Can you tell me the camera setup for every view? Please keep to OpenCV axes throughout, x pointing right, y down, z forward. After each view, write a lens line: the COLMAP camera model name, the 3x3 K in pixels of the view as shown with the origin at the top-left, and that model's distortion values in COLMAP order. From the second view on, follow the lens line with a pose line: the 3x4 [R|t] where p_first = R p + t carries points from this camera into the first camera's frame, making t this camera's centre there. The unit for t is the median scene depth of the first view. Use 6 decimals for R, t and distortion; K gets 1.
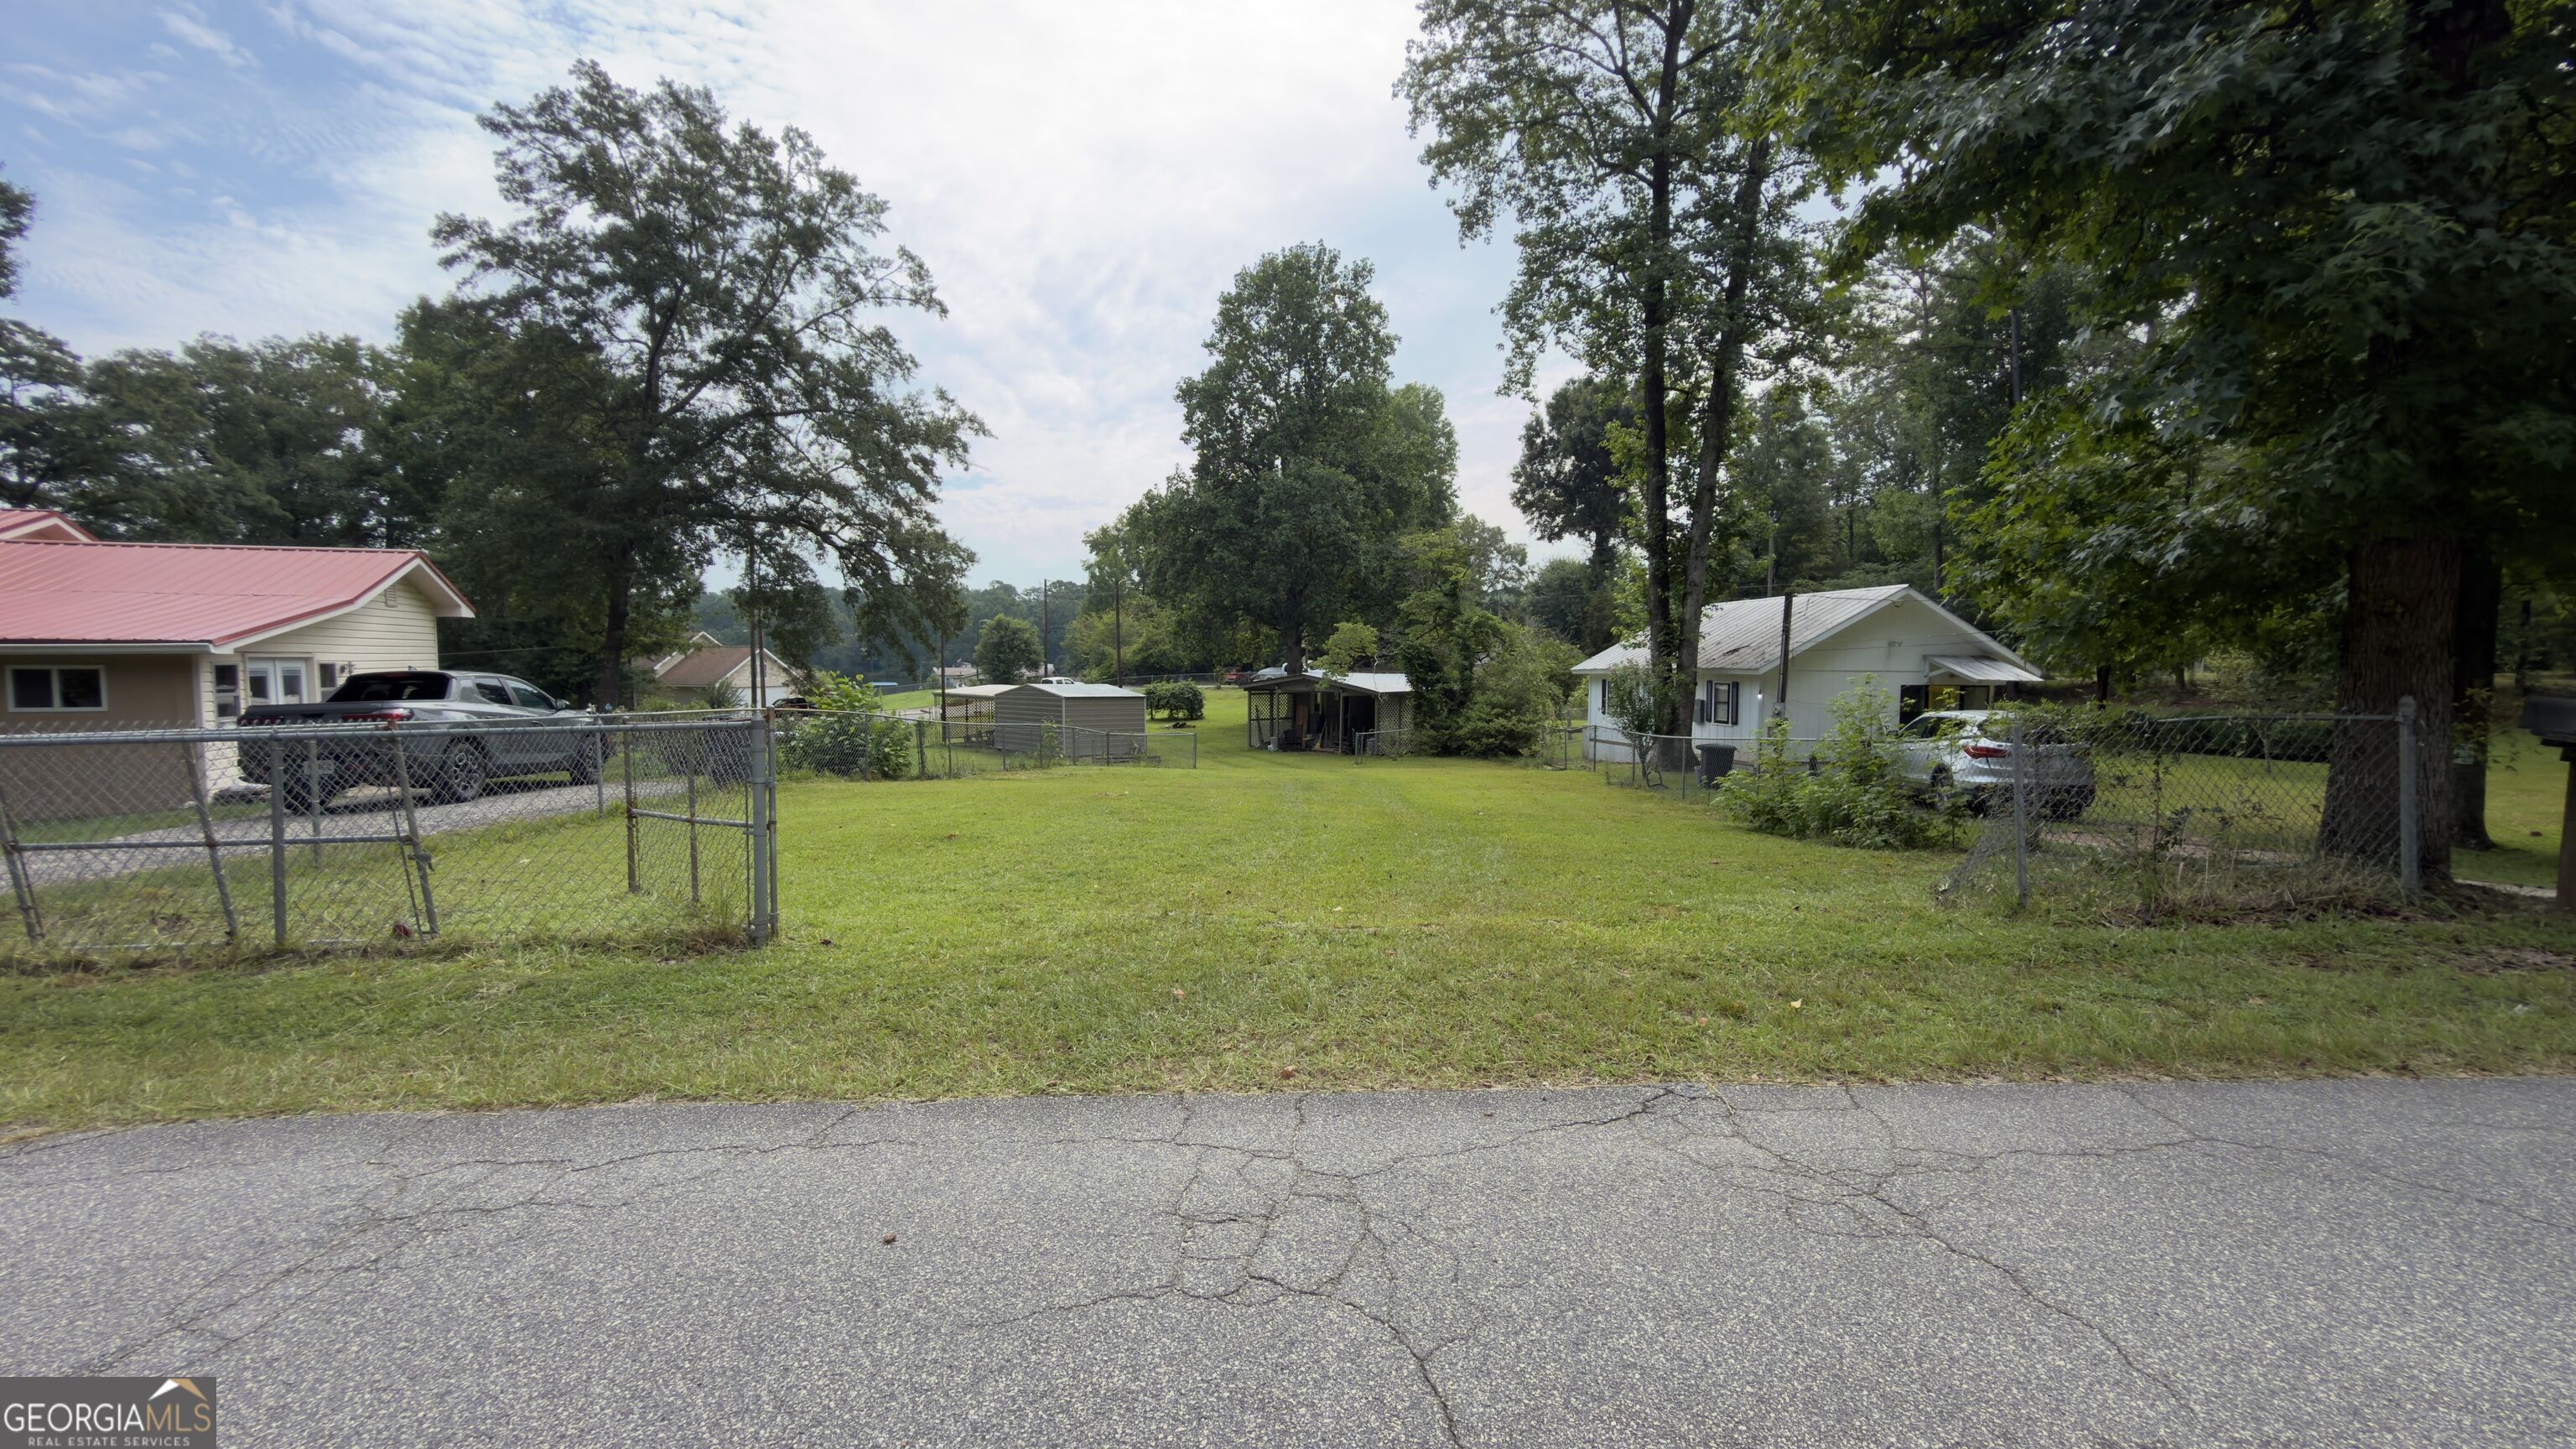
lens RADIAL K [[1023.7, 0, 1283.4], [0, 1023.7, 729.1], [0, 0, 1]] dist [0.000597, -0.000618]
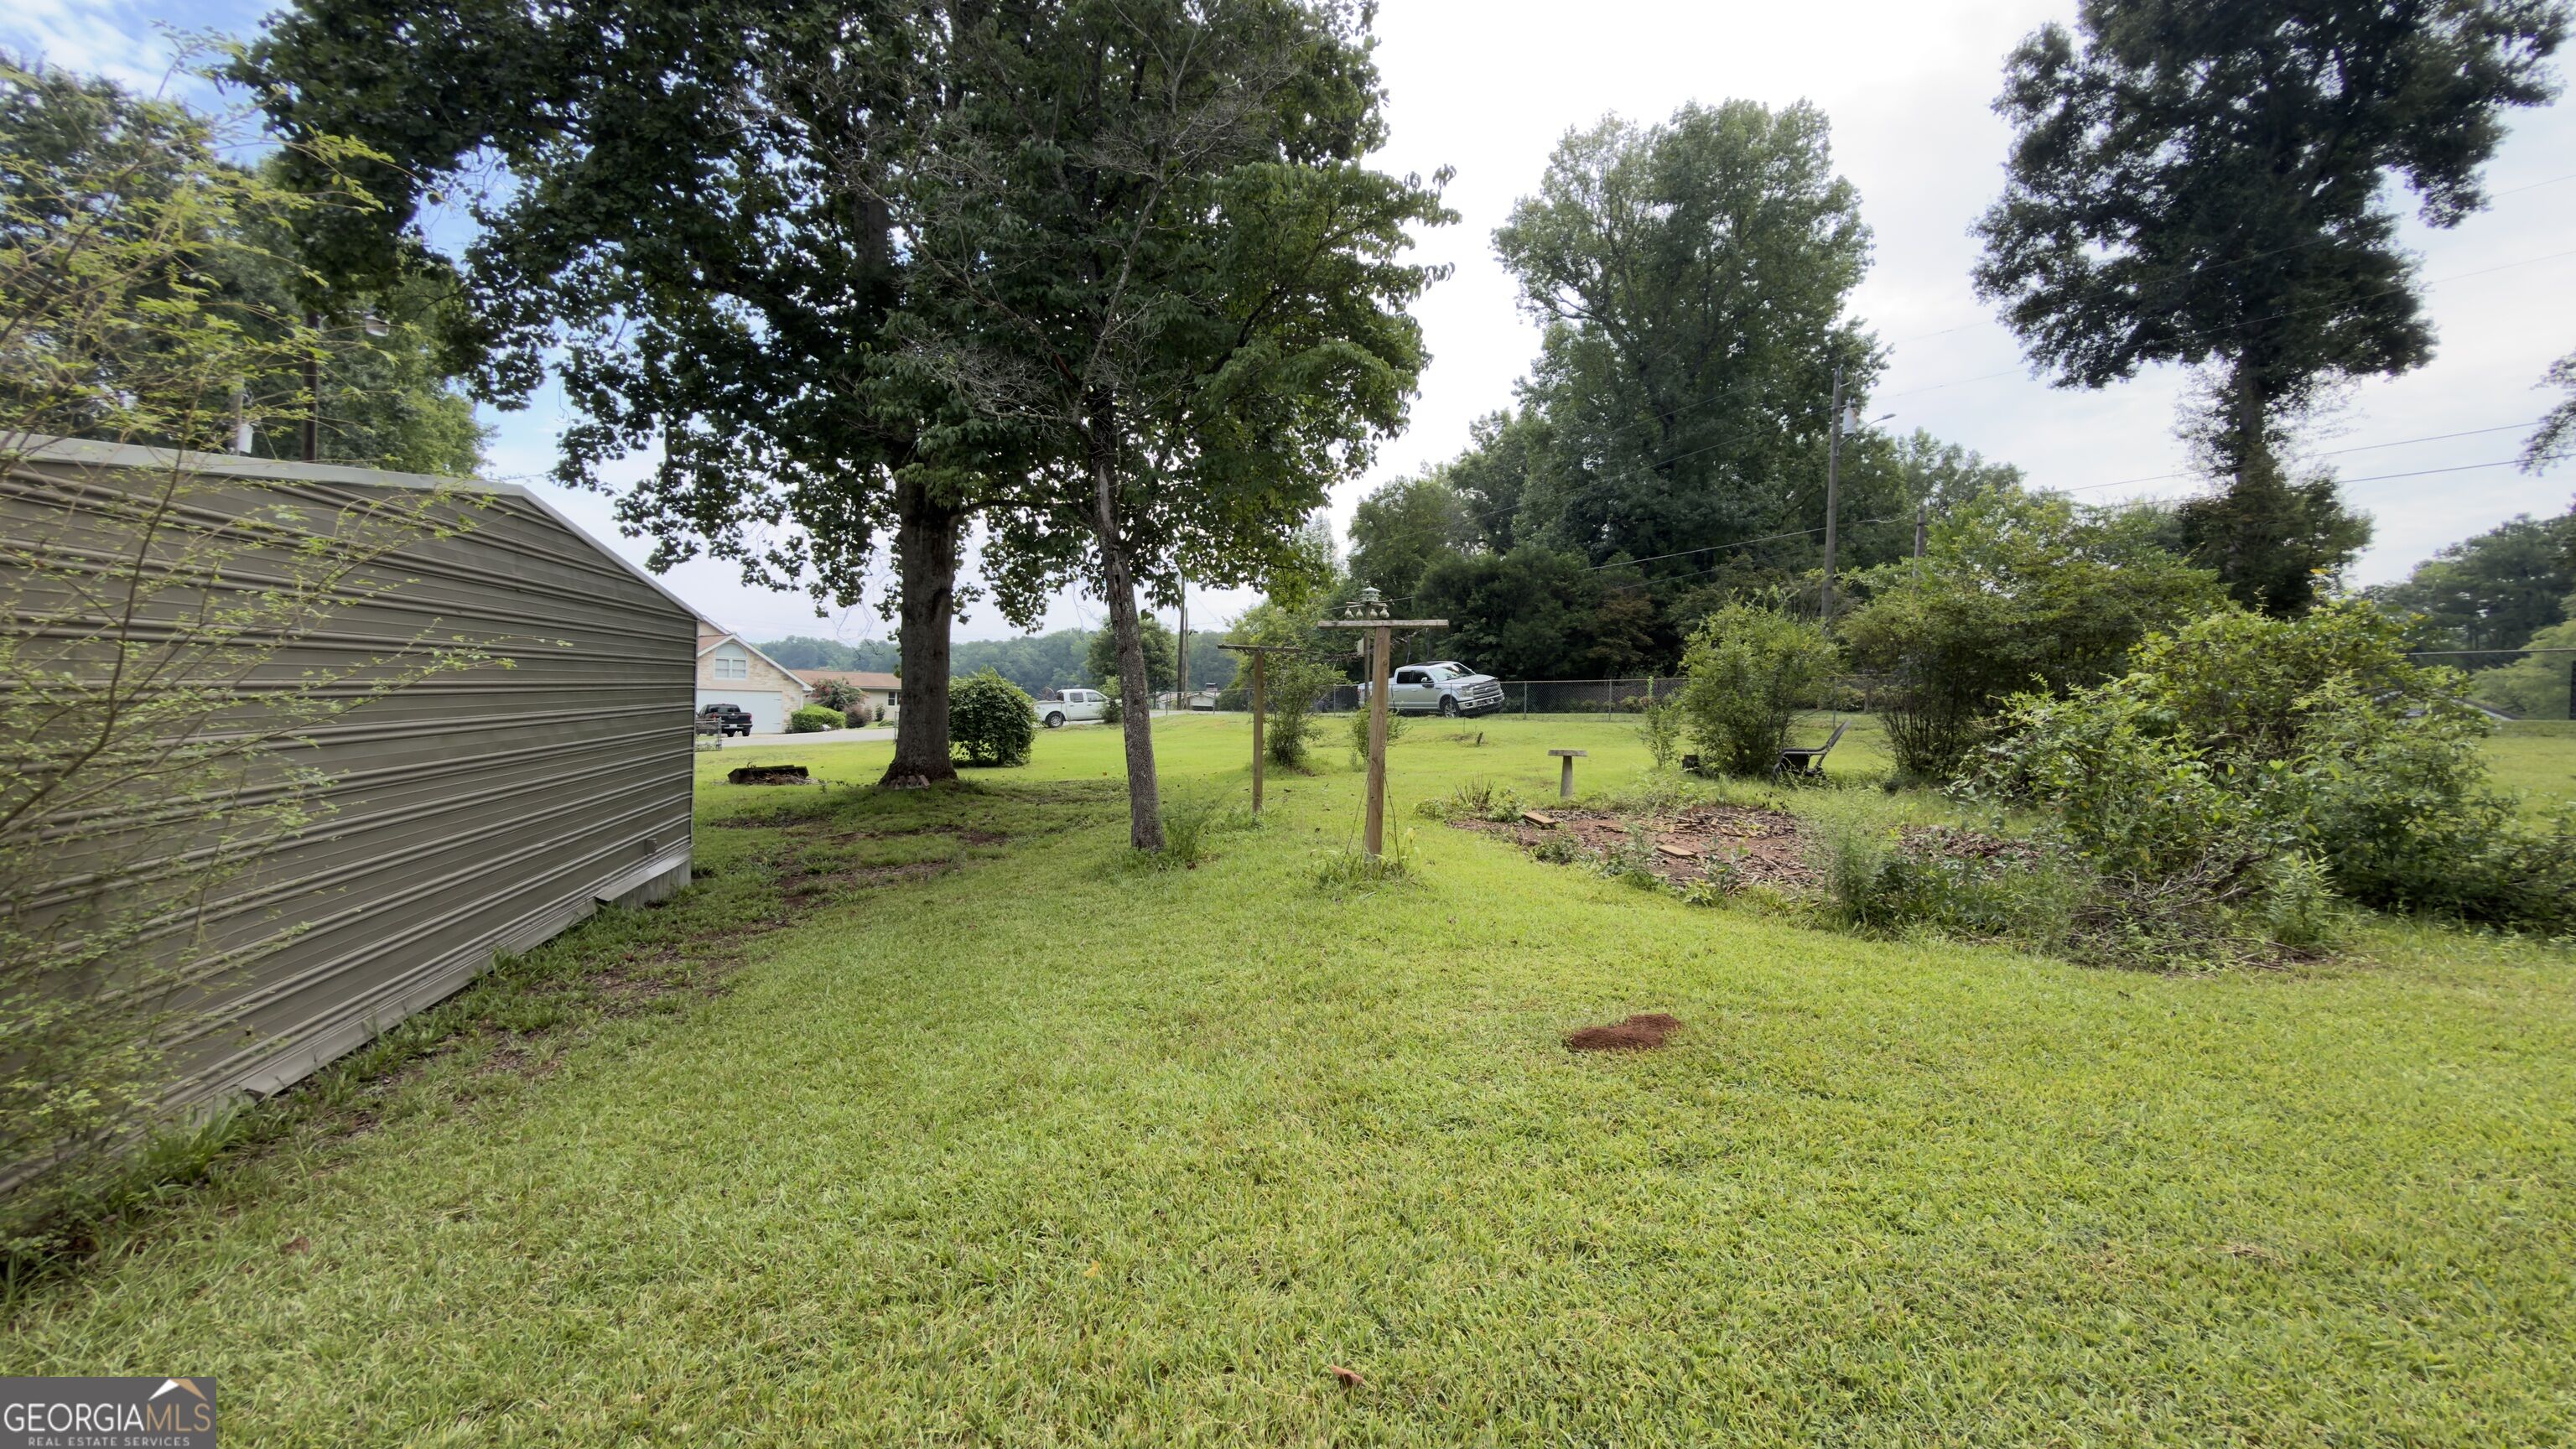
lens RADIAL K [[1023.7, 0, 1295.7], [0, 1023.7, 708.0], [0, 0, 1]] dist [0.000597, -0.000618]
pose [[0.907867, 0.031676, -0.418061, 0.320923], [-0.047751, 0.998466, -0.028045, -0.068443], [0.416531, 0.045423, 0.907986, 1.104925]]
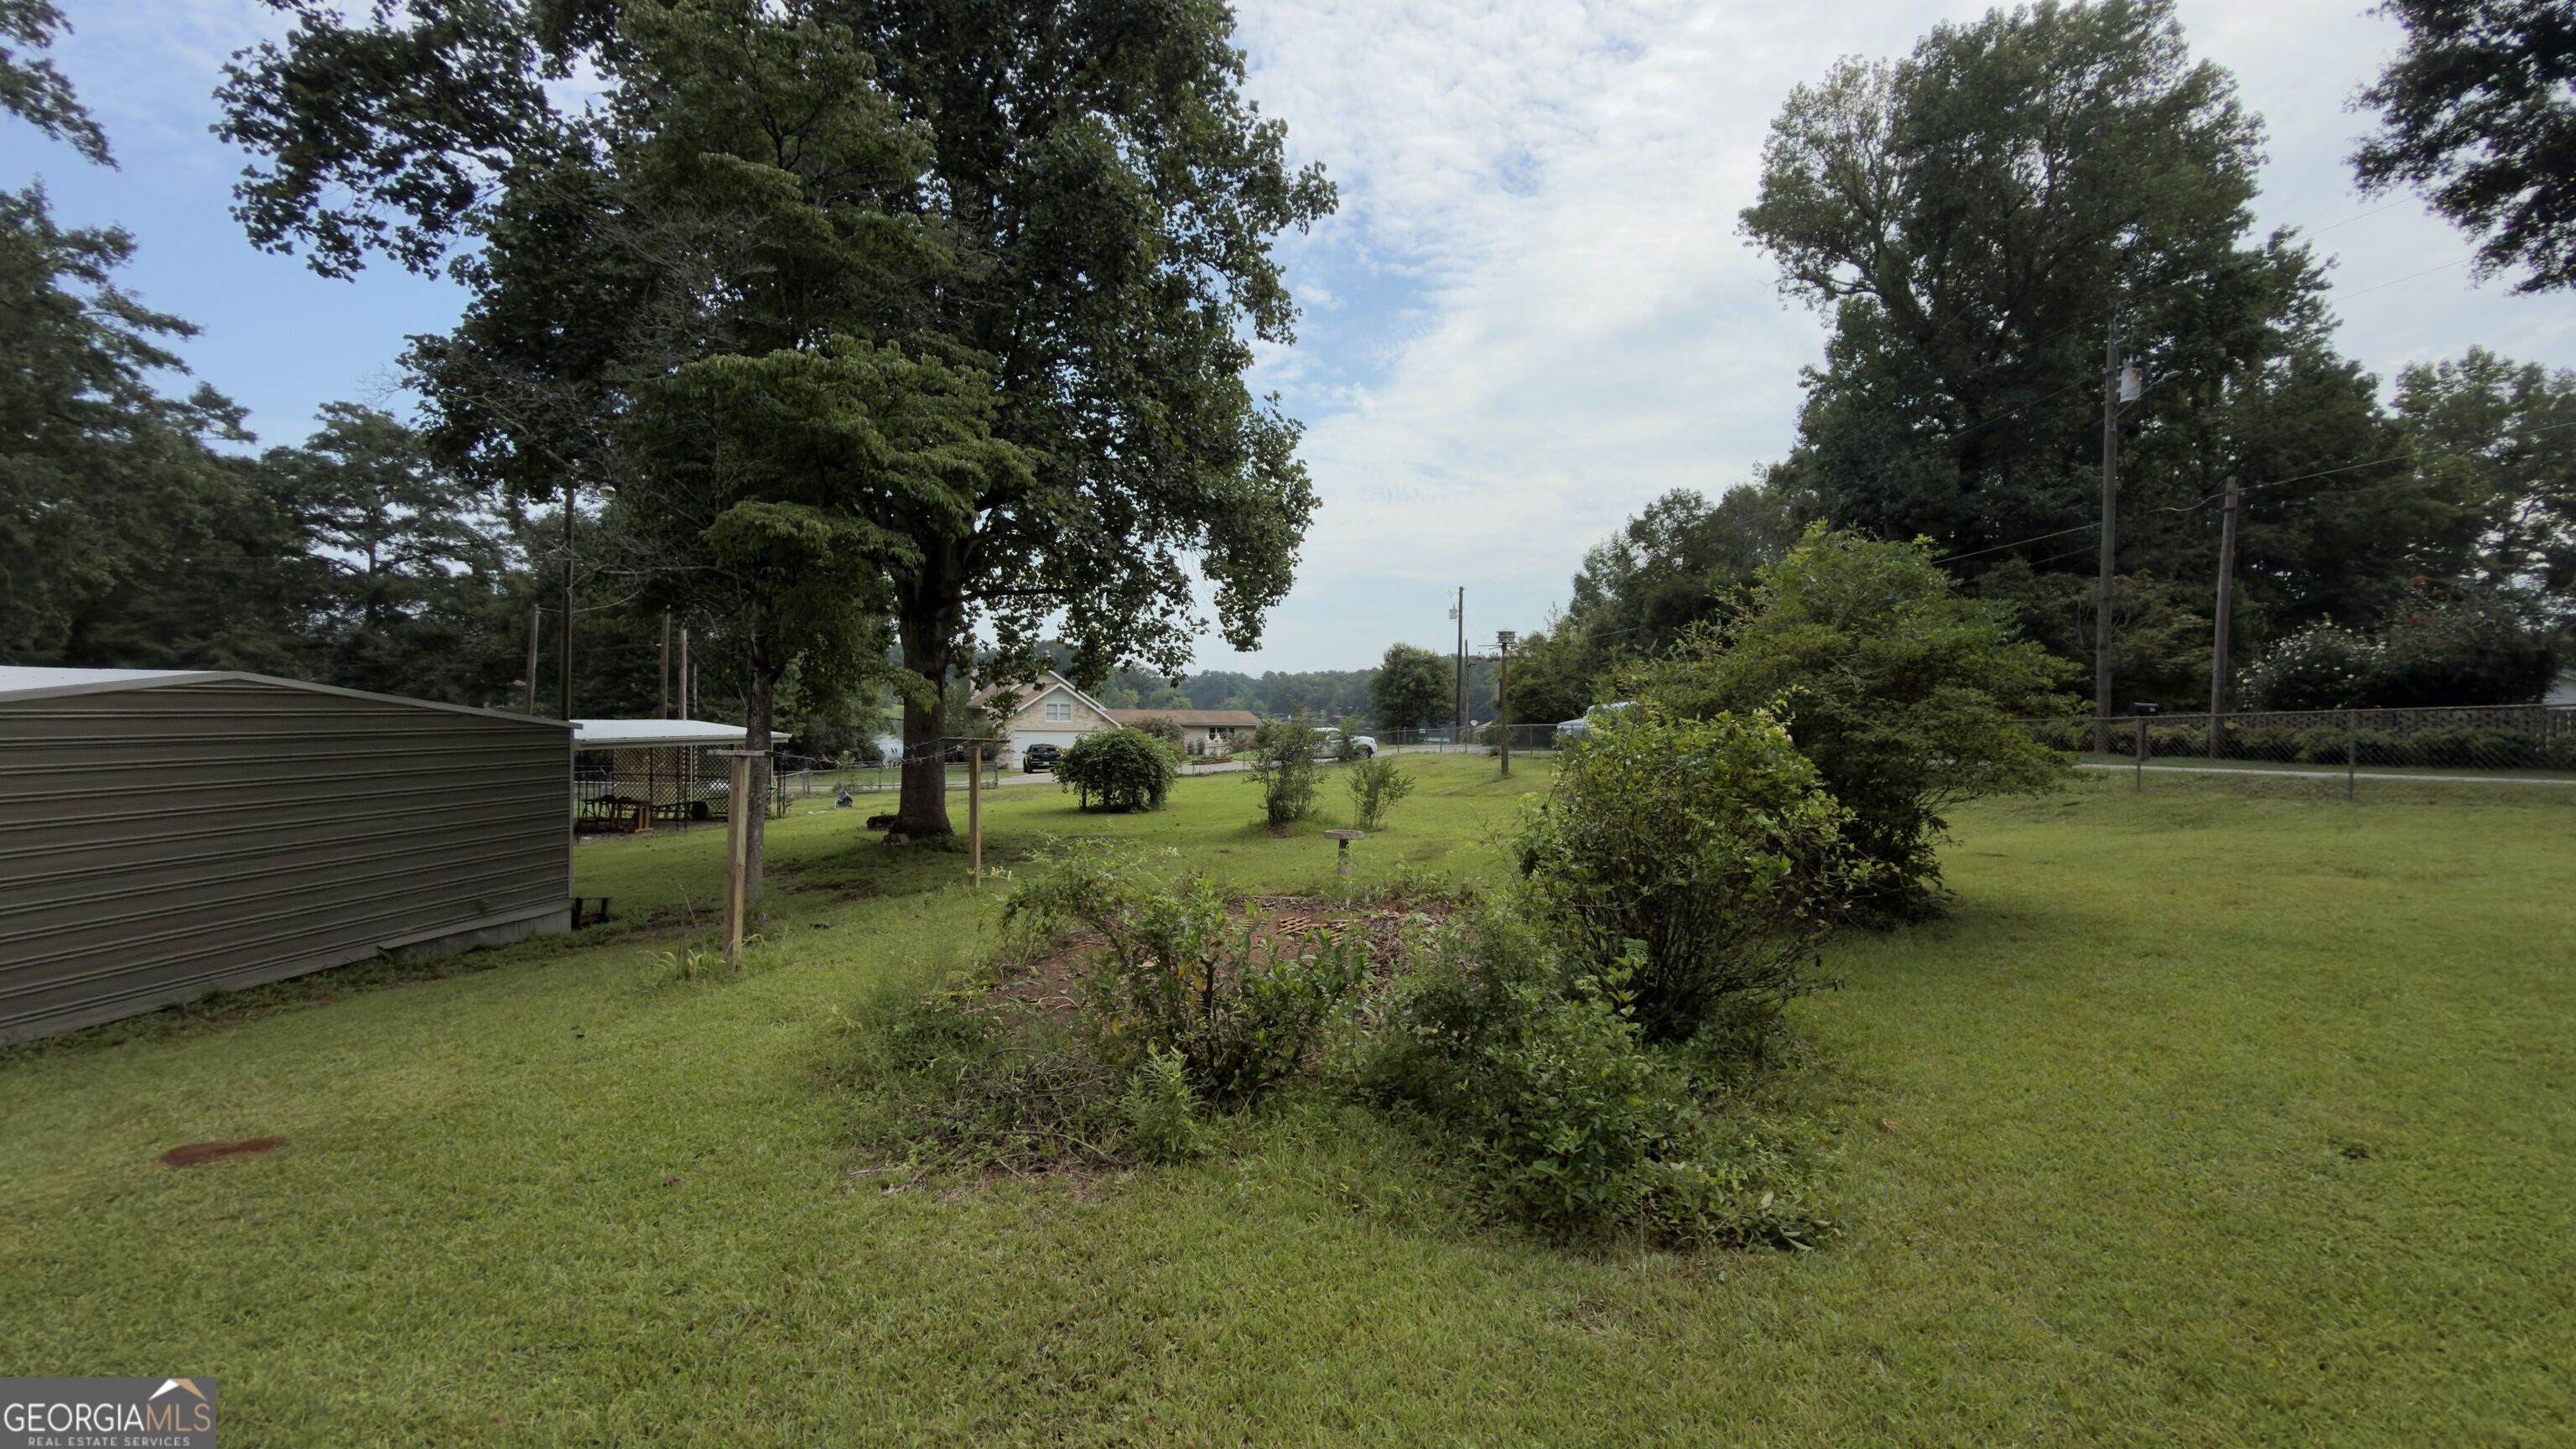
lens RADIAL K [[1023.7, 0, 1299.7], [0, 1023.7, 717.8], [0, 0, 1]] dist [0.000597, -0.000618]
pose [[0.688992, 0.012948, -0.724654, 0.481517], [-0.042865, 0.998818, -0.022908, -0.095301], [0.723500, 0.046846, 0.688733, 1.209550]]
